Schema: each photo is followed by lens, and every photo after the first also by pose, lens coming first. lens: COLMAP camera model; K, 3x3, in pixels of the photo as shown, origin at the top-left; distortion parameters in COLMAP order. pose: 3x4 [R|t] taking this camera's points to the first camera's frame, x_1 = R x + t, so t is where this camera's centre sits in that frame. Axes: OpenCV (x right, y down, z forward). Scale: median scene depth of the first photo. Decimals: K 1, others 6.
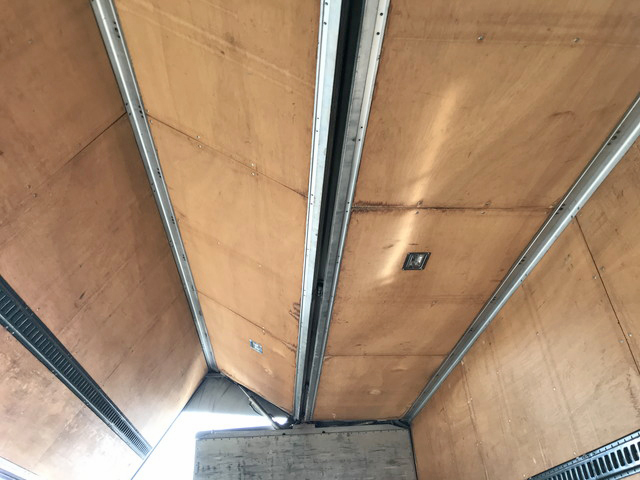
lens RADIAL K [[532.6, 0, 315.5], [0, 532.6, 229.9], [0, 0, 1]] dist [0.043314, -0.032551]
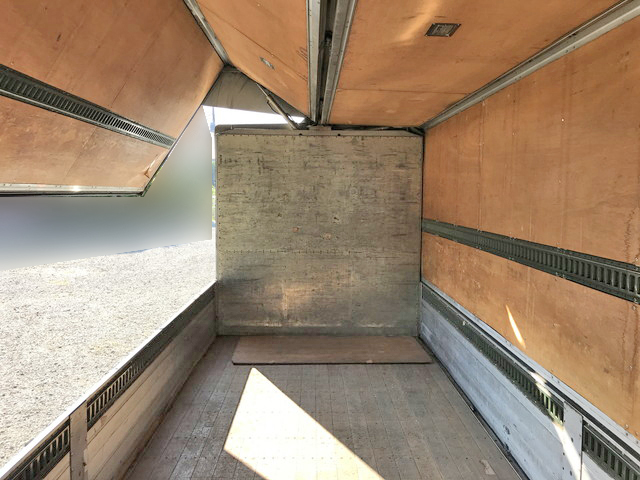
lens RADIAL K [[532.6, 0, 317.4], [0, 532.6, 234.2], [0, 0, 1]] dist [0.043314, -0.032551]
pose [[0.996984, 0.066424, -0.040132, 0.042737], [-0.027082, 0.782398, 0.622190, -0.169675], [0.072728, -0.619227, 0.781837, 0.121684]]
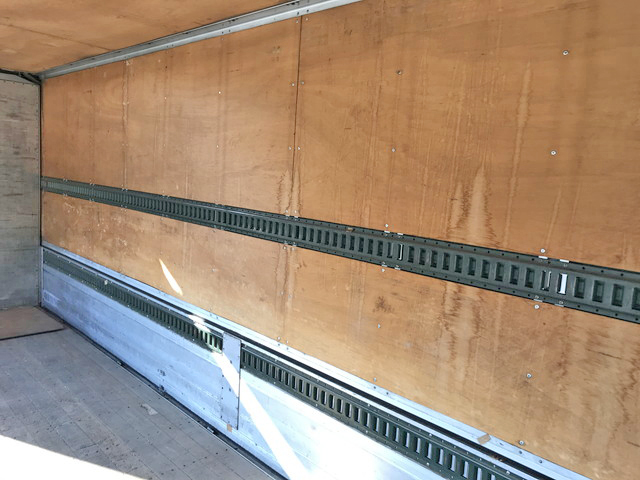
lens RADIAL K [[532.6, 0, 320.2], [0, 532.6, 231.9], [0, 0, 1]] dist [0.043314, -0.032551]
pose [[0.757026, 0.031126, 0.652643, -0.087993], [-0.447519, 0.752488, 0.483206, -0.157369], [-0.476066, -0.657870, 0.583583, 0.104431]]
